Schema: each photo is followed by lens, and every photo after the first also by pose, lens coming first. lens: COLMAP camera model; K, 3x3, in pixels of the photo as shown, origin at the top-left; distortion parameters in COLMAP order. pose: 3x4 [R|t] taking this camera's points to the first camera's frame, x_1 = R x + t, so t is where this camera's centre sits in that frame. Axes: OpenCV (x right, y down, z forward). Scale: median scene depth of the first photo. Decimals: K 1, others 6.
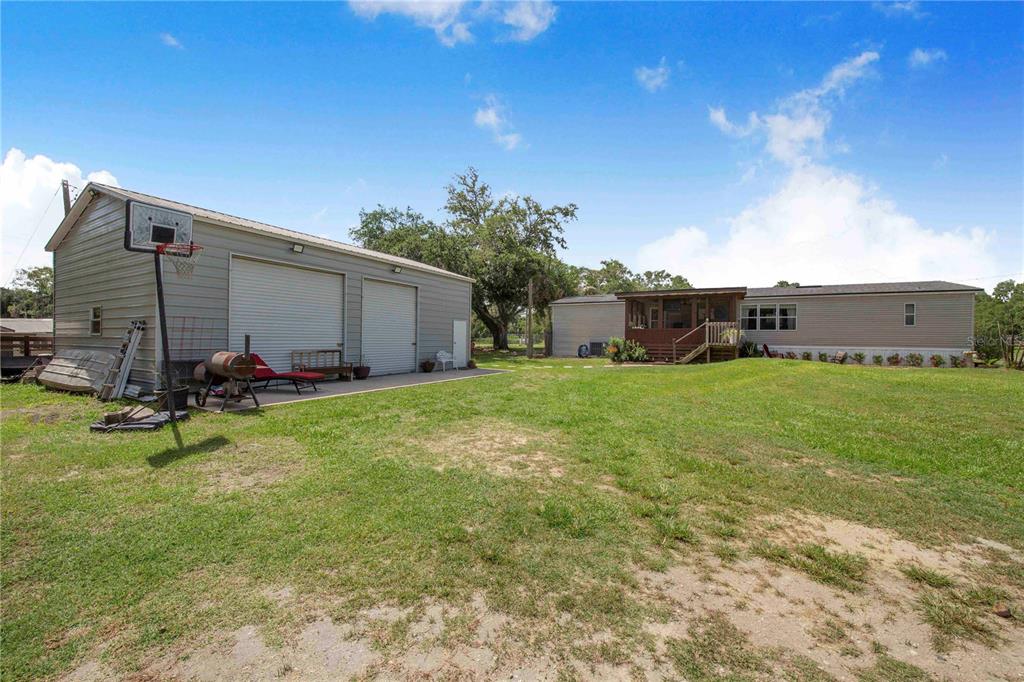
lens RADIAL K [[409.6, 0, 512.0], [0, 409.6, 341.0], [0, 0, 1]] dist [-0.020791, -0.000277]
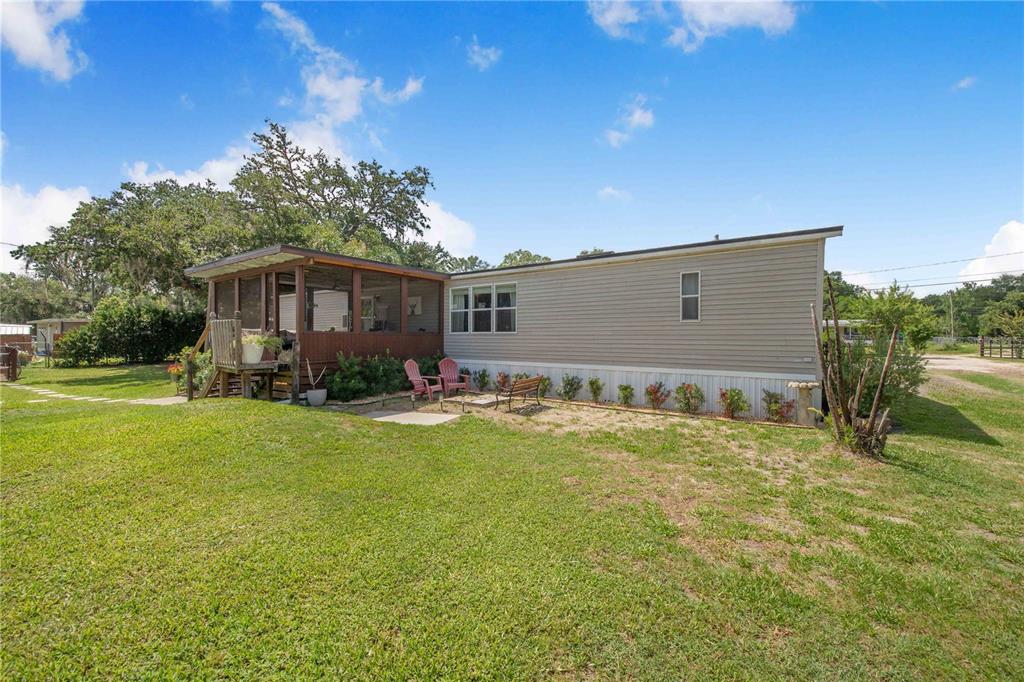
lens RADIAL K [[409.6, 0, 512.0], [0, 409.6, 341.0], [0, 0, 1]] dist [-0.020791, -0.000277]
pose [[0.993376, -0.005580, -0.114773, 0.845609], [0.004969, 0.999972, -0.005609, -0.013758], [0.114802, 0.005001, 0.993376, 0.521949]]
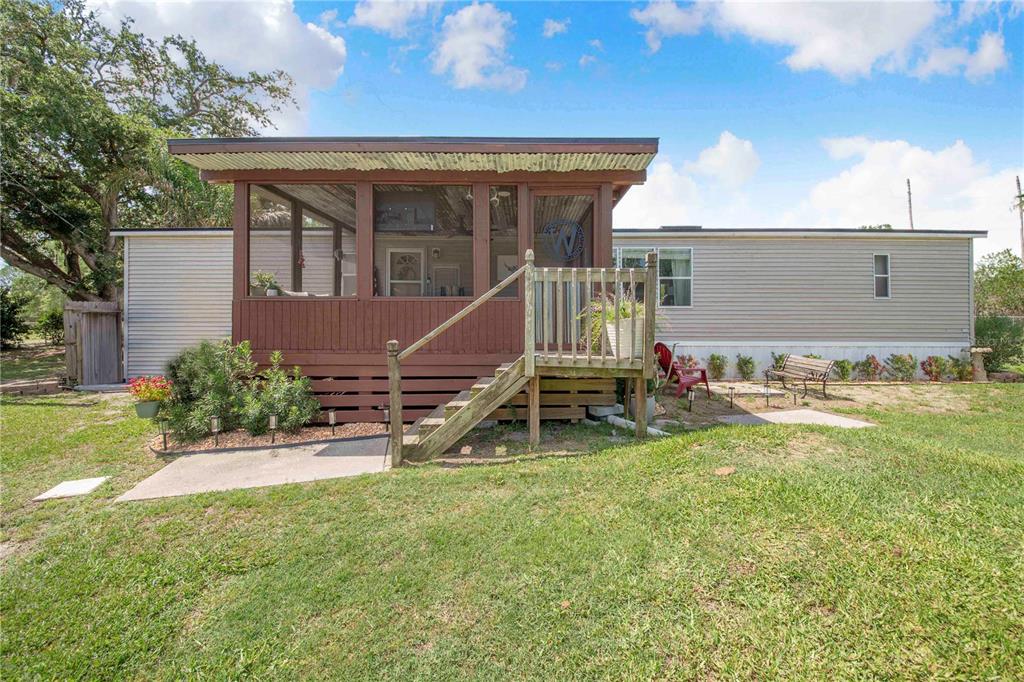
lens RADIAL K [[421.0, 0, 514.9], [0, 421.0, 310.6], [0, 0, 1]] dist [-0.027871, -0.000682]
pose [[0.882272, 0.001452, 0.470737, 0.345411], [0.011258, 0.999644, -0.024183, -0.015261], [-0.470605, 0.026636, 0.881942, 0.763644]]
